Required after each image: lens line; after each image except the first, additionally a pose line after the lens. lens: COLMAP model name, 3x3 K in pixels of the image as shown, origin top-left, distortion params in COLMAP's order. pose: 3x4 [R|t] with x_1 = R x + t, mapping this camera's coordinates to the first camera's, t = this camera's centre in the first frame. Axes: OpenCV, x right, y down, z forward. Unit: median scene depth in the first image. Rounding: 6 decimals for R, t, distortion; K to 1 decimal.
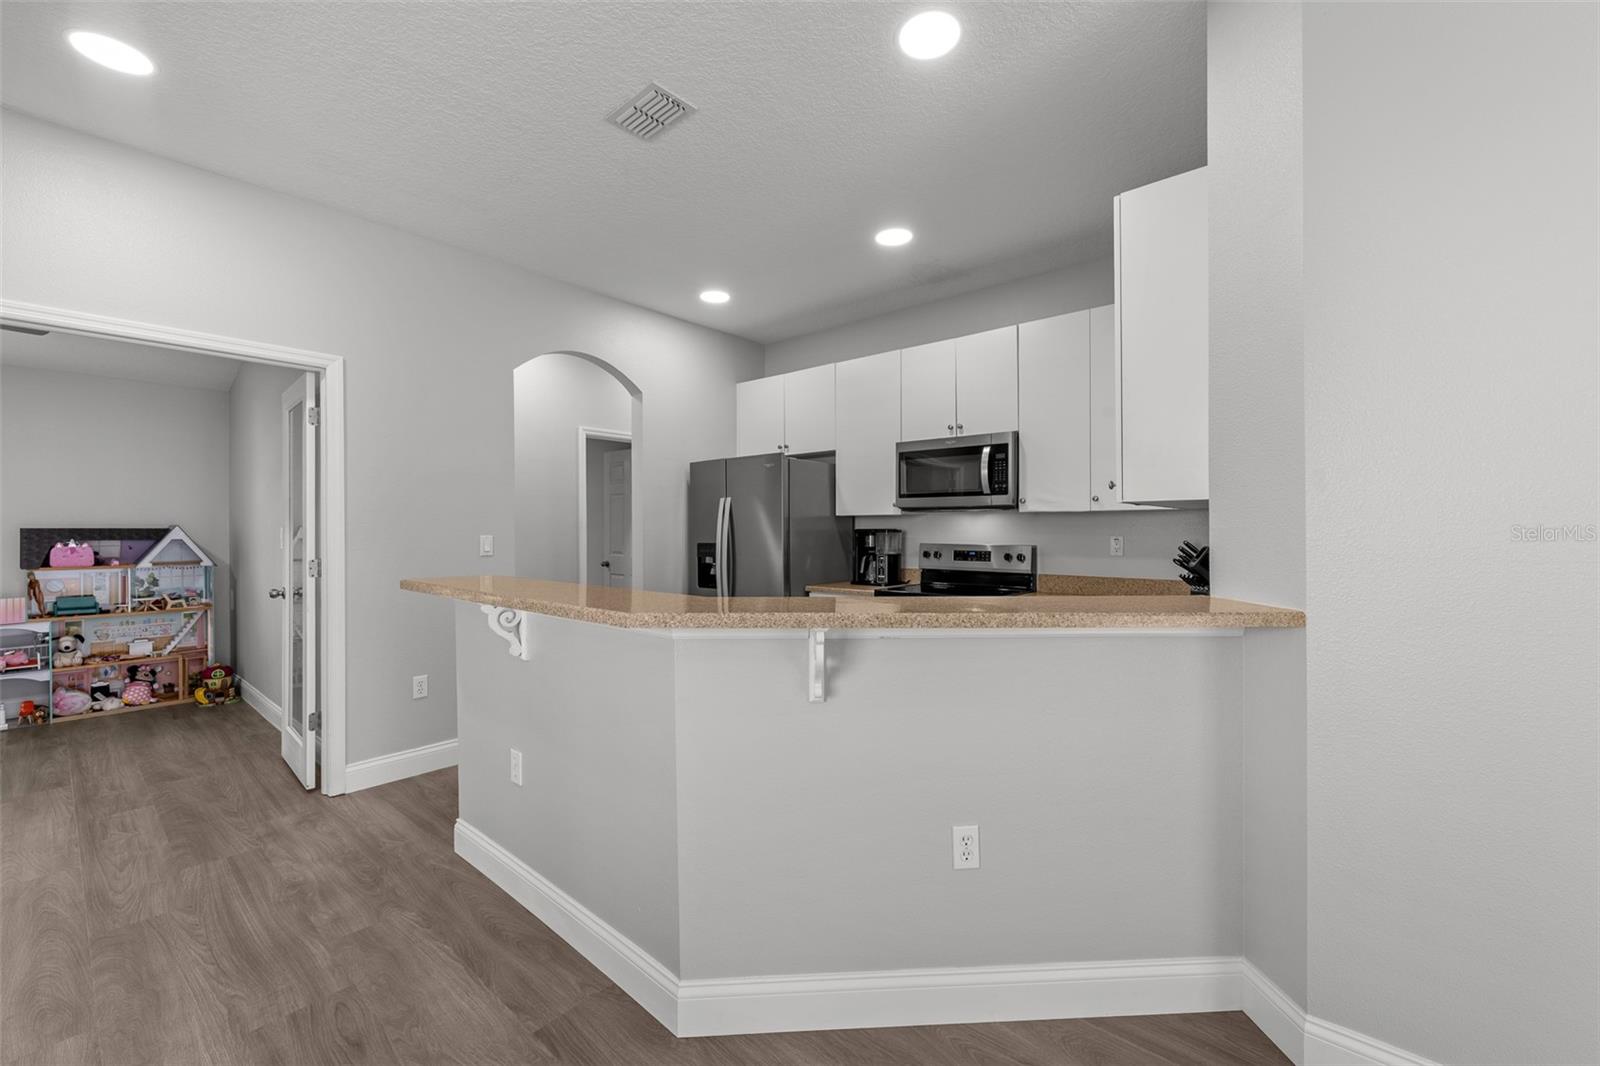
lens RADIAL K [[639.0, 0, 796.7], [0, 639.0, 534.9], [0, 0, 1]] dist [0.000768, -0.000321]
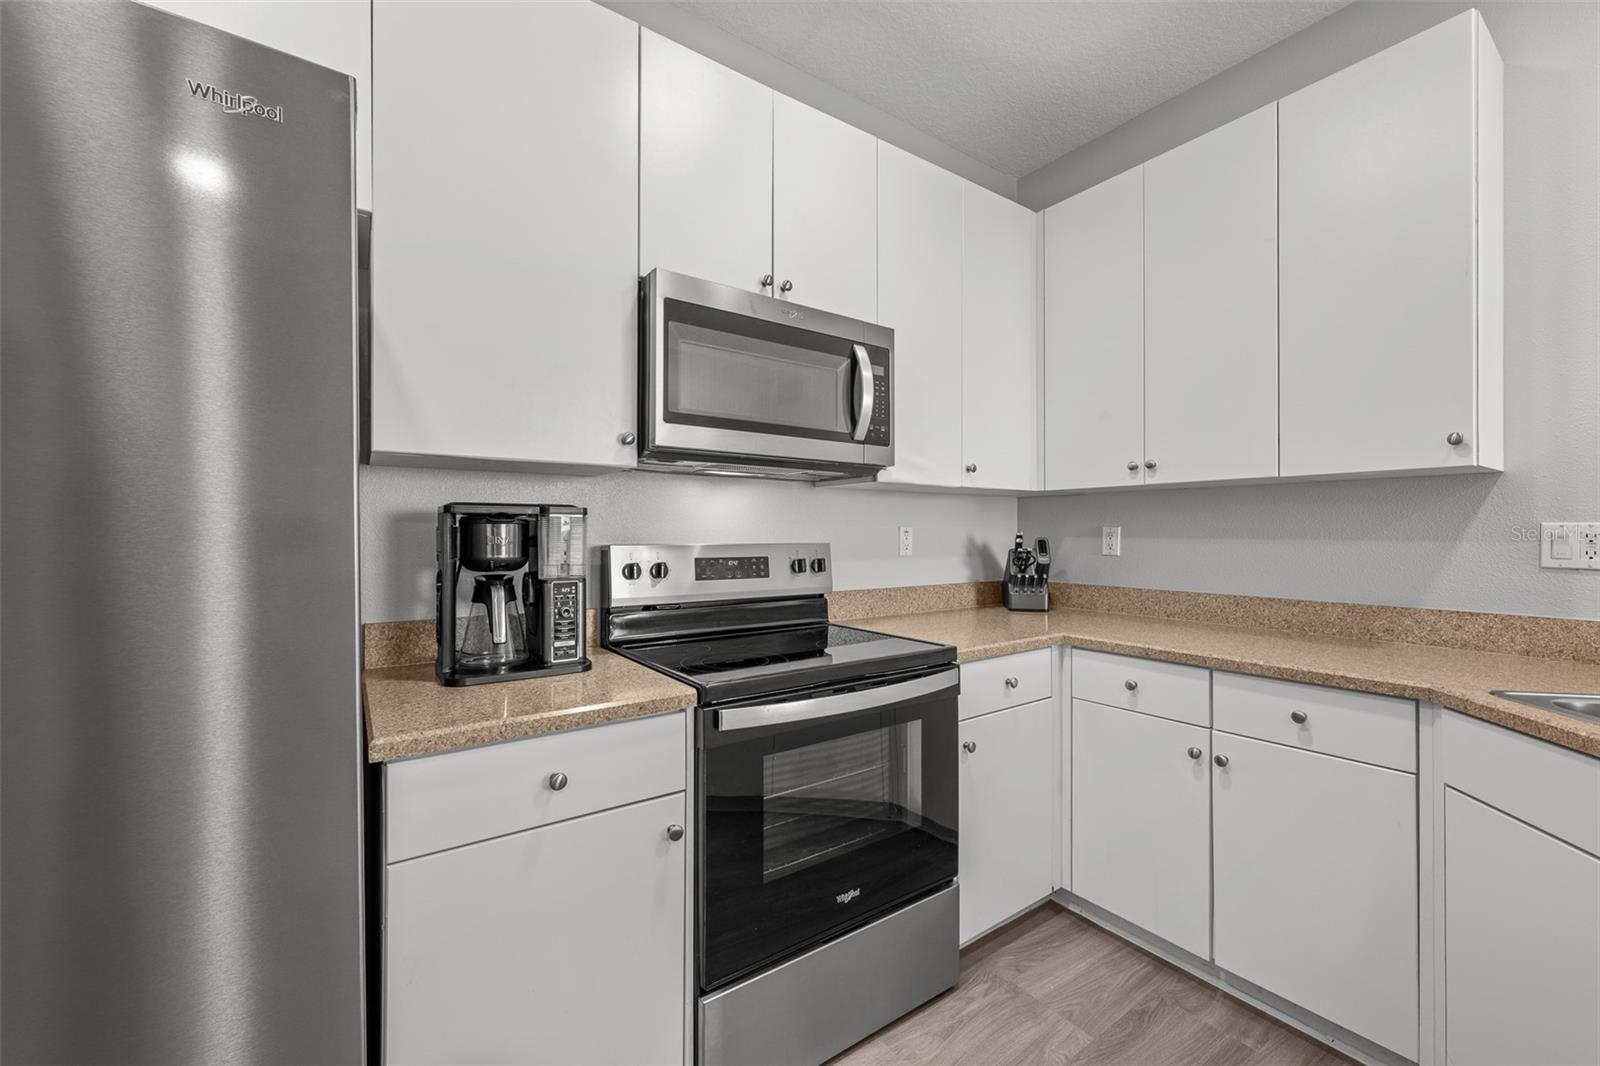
lens RADIAL K [[639.0, 0, 794.9], [0, 639.0, 526.2], [0, 0, 1]] dist [0.000768, -0.000321]
pose [[0.253208, 0.011782, 0.967340, -0.158586], [0.009351, 0.999849, -0.014625, 0.008170], [-0.967367, 0.012749, 0.253060, 0.749987]]
